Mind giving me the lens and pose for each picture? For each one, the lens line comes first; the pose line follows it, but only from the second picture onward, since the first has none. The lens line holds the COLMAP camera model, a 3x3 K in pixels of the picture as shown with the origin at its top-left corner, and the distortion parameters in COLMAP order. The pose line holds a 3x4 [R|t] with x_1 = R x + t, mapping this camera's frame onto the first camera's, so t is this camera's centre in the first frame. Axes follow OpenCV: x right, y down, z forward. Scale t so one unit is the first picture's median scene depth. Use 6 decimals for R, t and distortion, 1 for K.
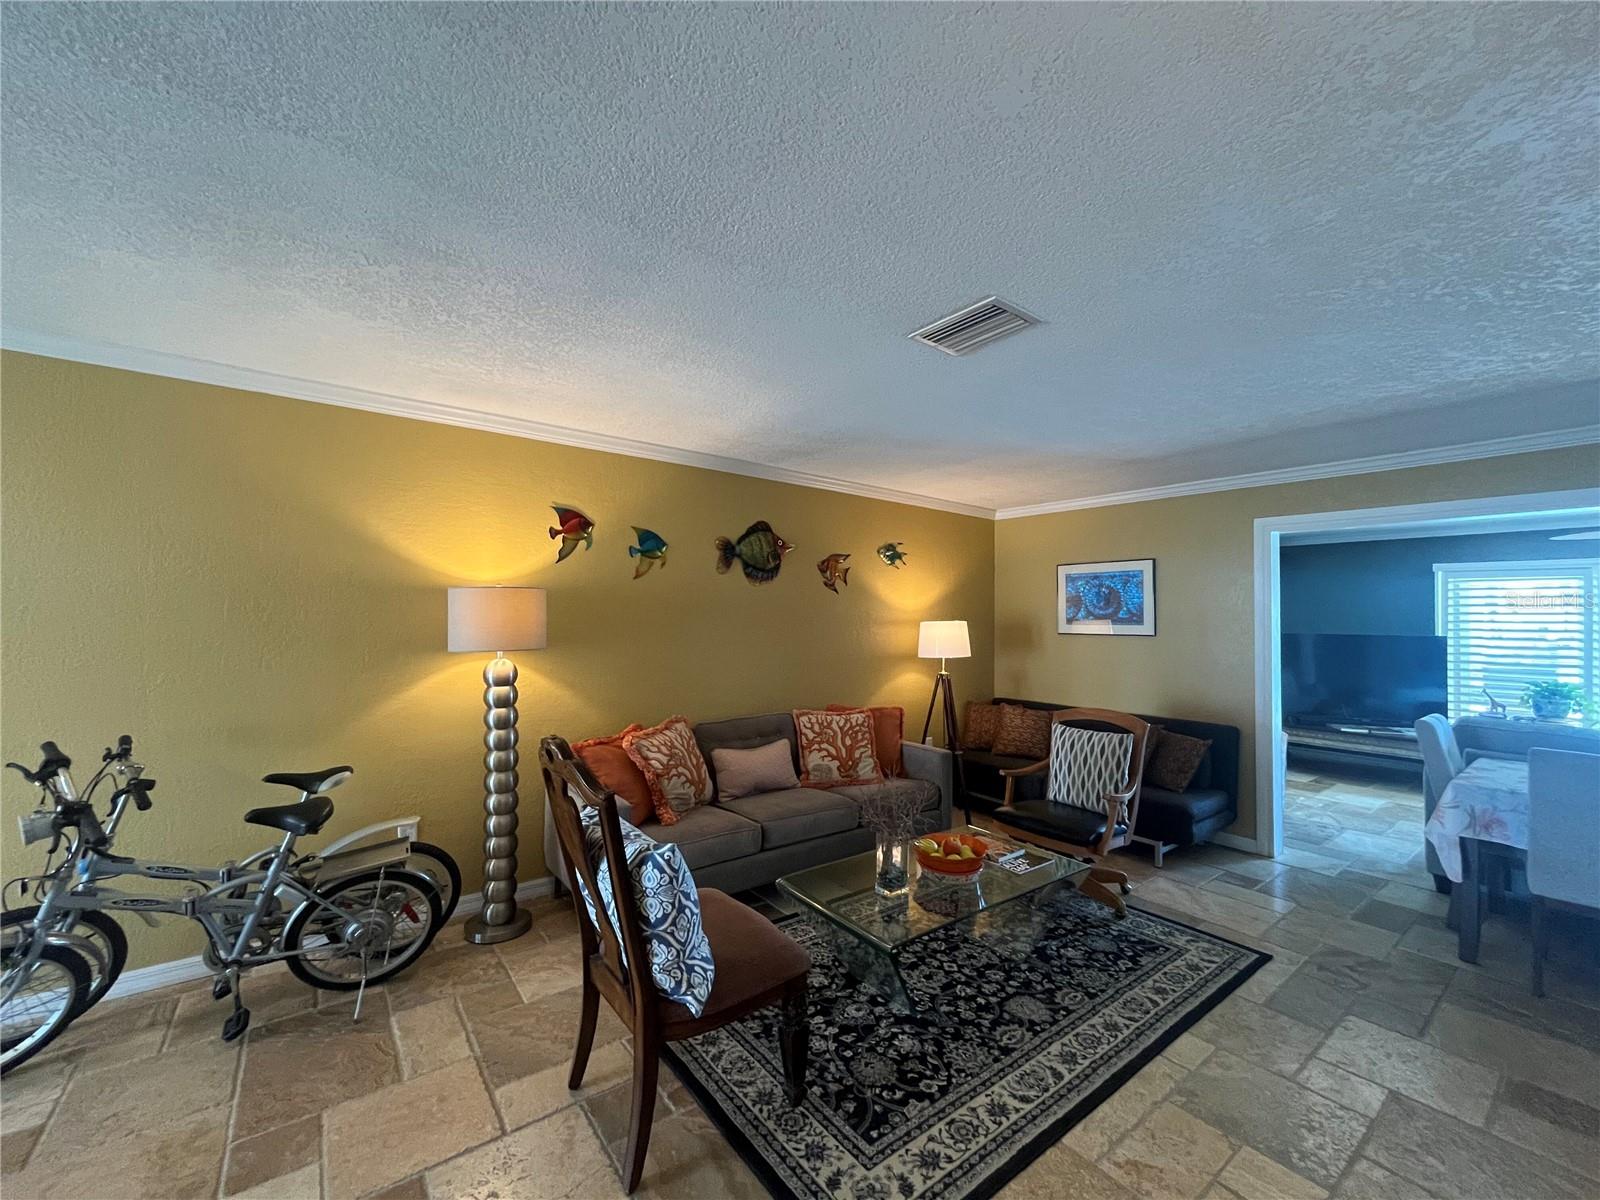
lens RADIAL K [[647.5, 0, 799.7], [0, 647.5, 607.1], [0, 0, 1]] dist [-0.001943, 0.000128]
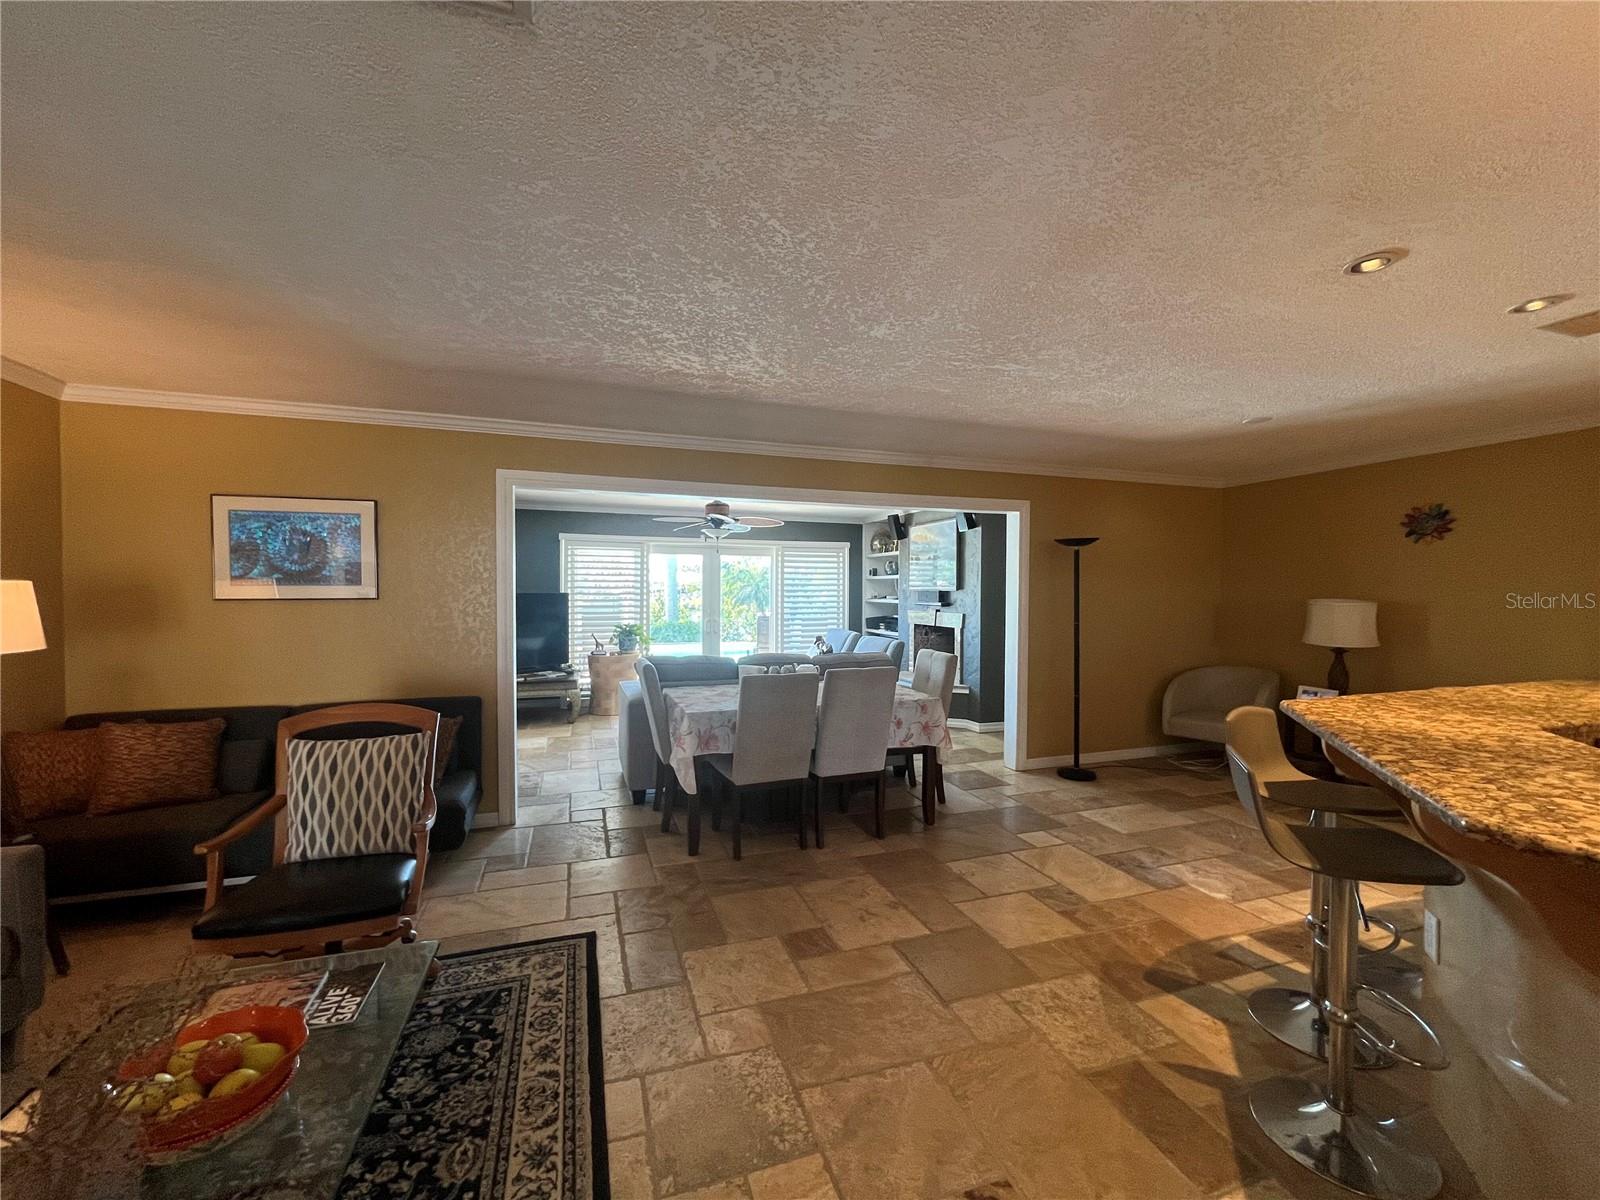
lens RADIAL K [[647.5, 0, 797.6], [0, 647.5, 602.2], [0, 0, 1]] dist [-0.001943, 0.000128]
pose [[0.316535, -0.032167, 0.948035, -0.049588], [-0.017474, 0.999058, 0.039732, 0.010824], [-0.948420, -0.029143, 0.315675, 0.354863]]
